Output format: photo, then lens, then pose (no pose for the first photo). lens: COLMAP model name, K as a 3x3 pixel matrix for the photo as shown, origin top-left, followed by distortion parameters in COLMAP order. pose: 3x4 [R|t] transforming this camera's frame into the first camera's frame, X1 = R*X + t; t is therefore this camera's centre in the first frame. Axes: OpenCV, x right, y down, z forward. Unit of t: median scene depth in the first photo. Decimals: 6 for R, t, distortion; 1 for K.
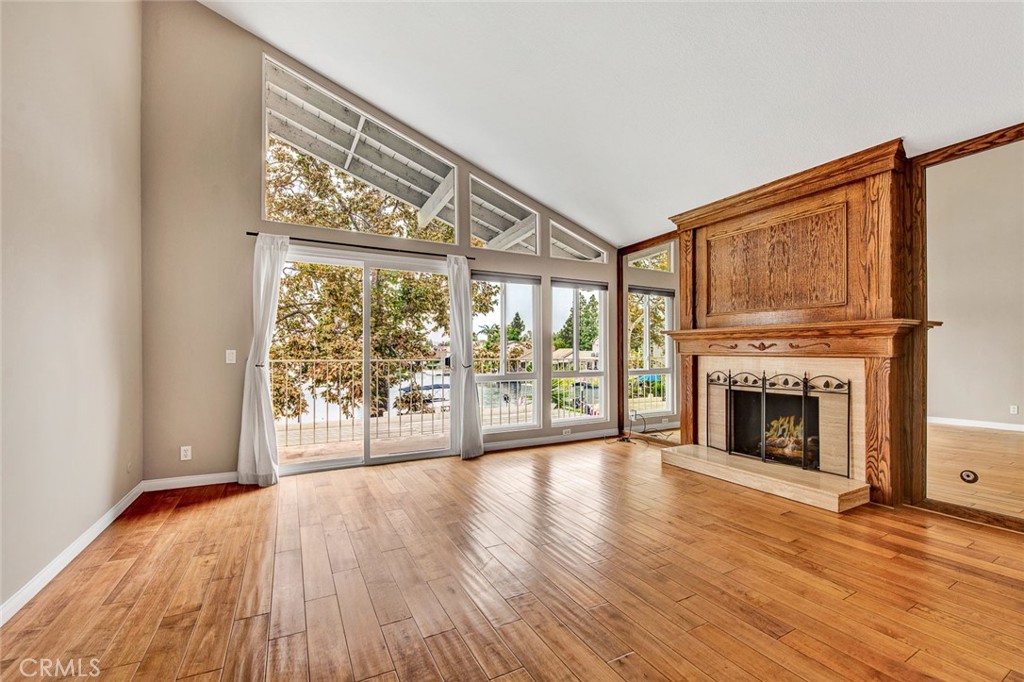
lens RADIAL K [[420.4, 0, 515.4], [0, 420.4, 344.8], [0, 0, 1]] dist [-0.019061, -0.002243]
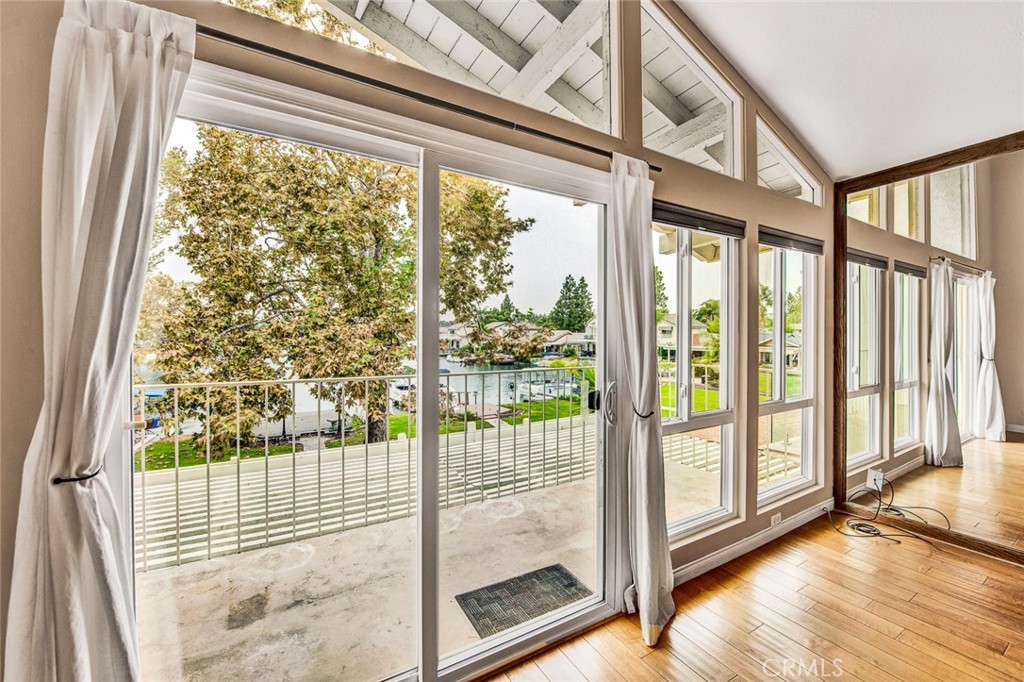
lens RADIAL K [[408.7, 0, 508.6], [0, 408.7, 335.2], [0, 0, 1]] dist [-0.000109, 0.000013]
pose [[0.999830, 0.009785, 0.015652, -0.085230], [-0.010164, 0.999651, 0.024376, -0.012686], [-0.015408, -0.024531, 0.999580, 0.185023]]
